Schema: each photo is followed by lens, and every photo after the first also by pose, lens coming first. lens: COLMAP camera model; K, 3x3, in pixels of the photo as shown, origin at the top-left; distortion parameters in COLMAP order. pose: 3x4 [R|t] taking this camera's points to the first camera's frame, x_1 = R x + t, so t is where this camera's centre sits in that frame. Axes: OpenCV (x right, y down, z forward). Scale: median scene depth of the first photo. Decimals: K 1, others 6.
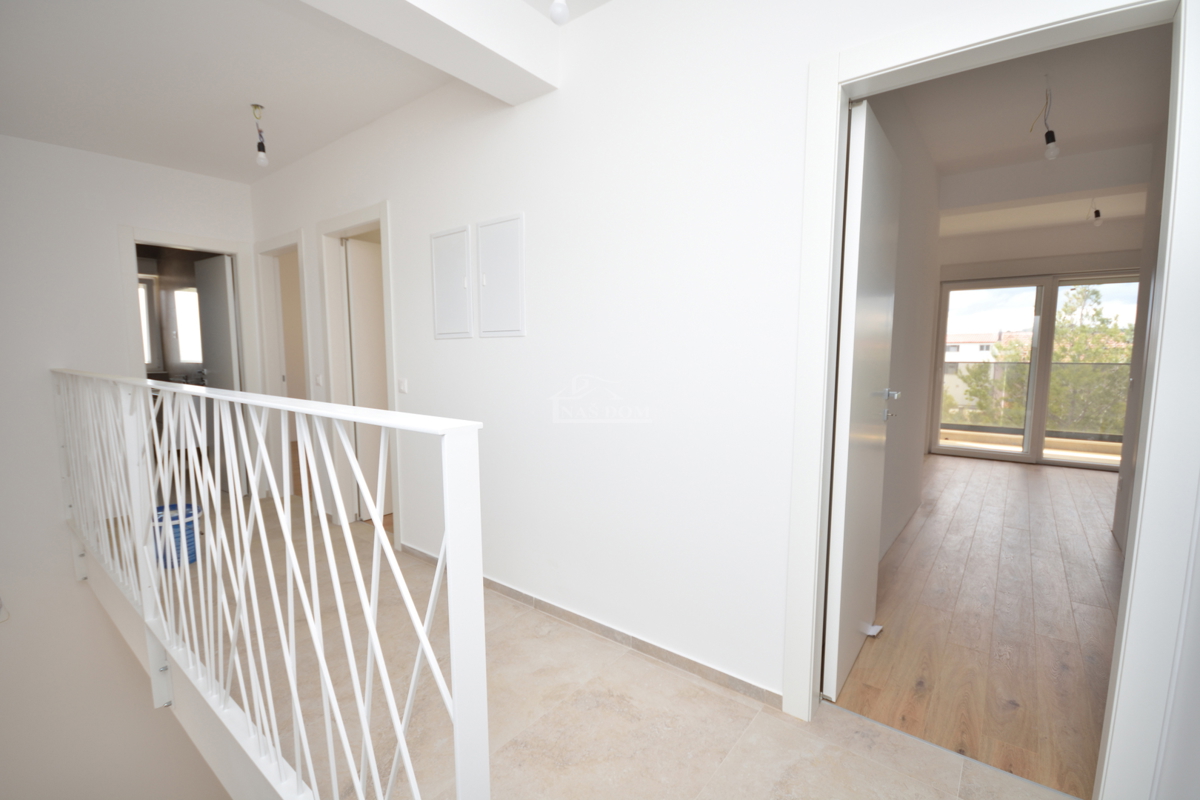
lens RADIAL K [[529.8, 0, 599.8], [0, 529.8, 411.7], [0, 0, 1]] dist [-0.000348, -0.000259]
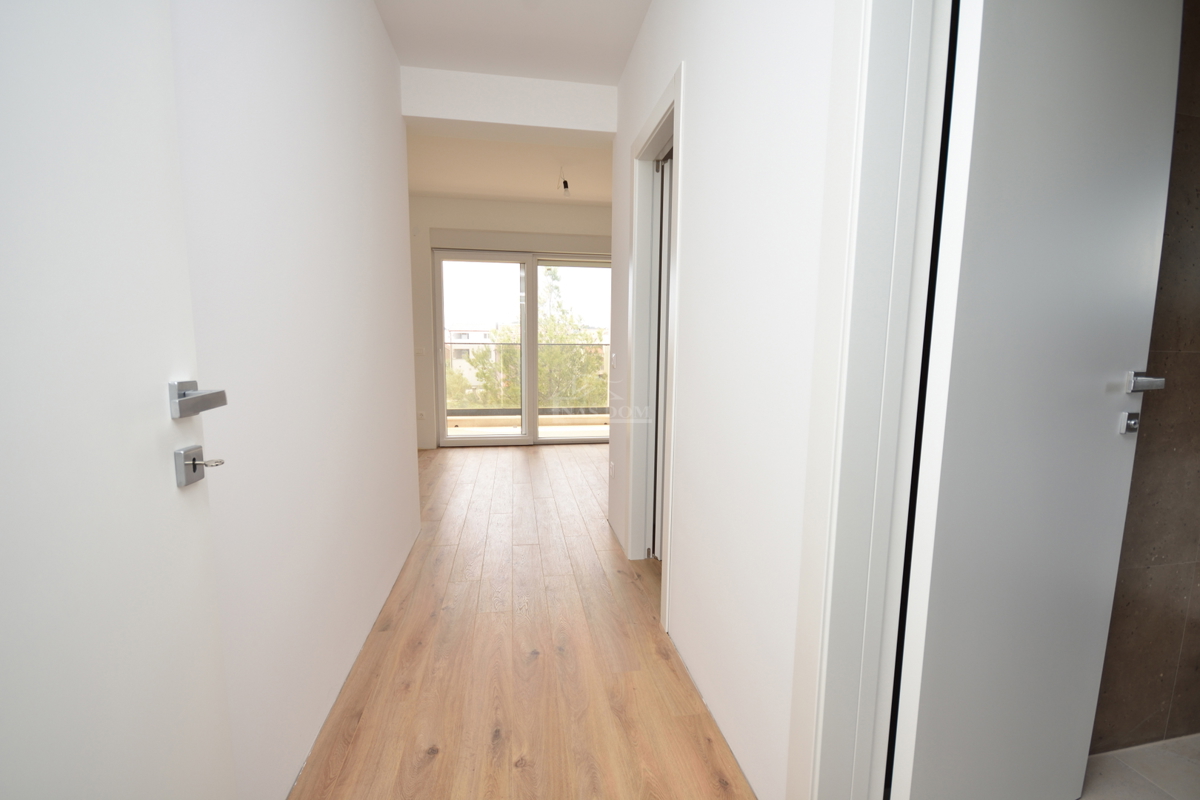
lens RADIAL K [[529.8, 0, 599.8], [0, 529.8, 411.7], [0, 0, 1]] dist [-0.000348, -0.000259]
pose [[0.673268, -0.090072, 0.733892, 0.159714], [0.072853, 0.995804, 0.055382, -0.007693], [-0.735801, 0.016180, 0.677005, 0.204181]]
